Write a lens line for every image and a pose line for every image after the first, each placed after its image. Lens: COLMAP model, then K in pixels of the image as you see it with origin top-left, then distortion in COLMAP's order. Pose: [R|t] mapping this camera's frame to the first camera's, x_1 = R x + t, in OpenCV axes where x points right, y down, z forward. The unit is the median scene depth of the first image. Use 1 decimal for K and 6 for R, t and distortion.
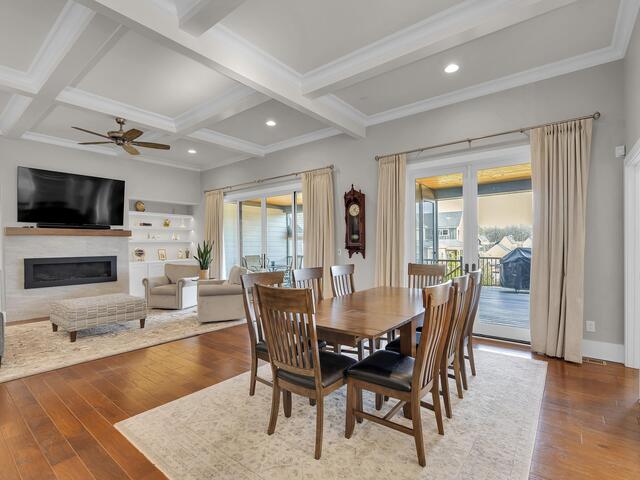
lens RADIAL K [[313.2, 0, 320.0], [0, 313.2, 240.0], [0, 0, 1]] dist [-0.004602, 0.000140]
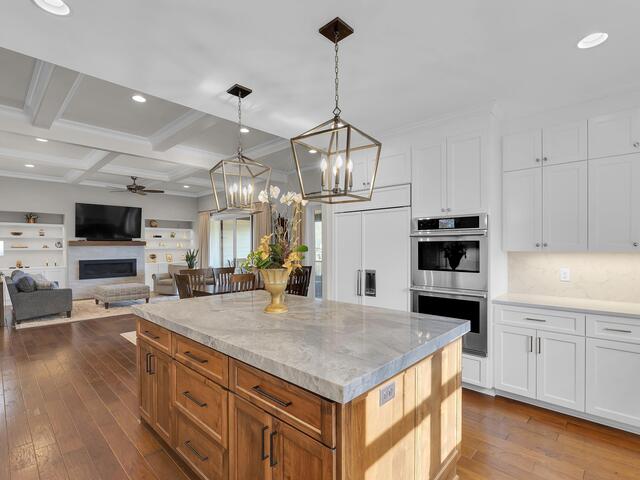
lens RADIAL K [[313.2, 0, 320.0], [0, 313.2, 240.0], [0, 0, 1]] dist [-0.004602, 0.000140]
pose [[0.996174, 0.000364, -0.087395, 0.363738], [-0.000681, 0.999993, -0.003593, -0.034558], [0.087393, 0.003638, 0.996167, -0.421229]]
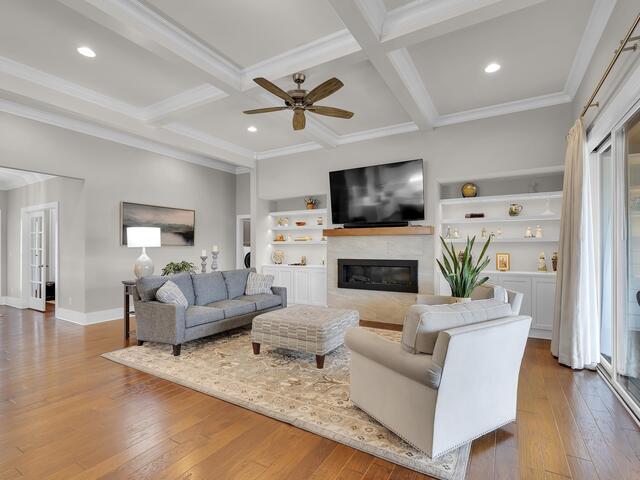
lens RADIAL K [[313.2, 0, 320.0], [0, 313.2, 240.0], [0, 0, 1]] dist [-0.004602, 0.000140]
pose [[0.127043, -0.023368, -0.991622, 0.076624], [0.009970, 0.999702, -0.022281, 0.017280], [0.991847, -0.007056, 0.127238, 0.703106]]
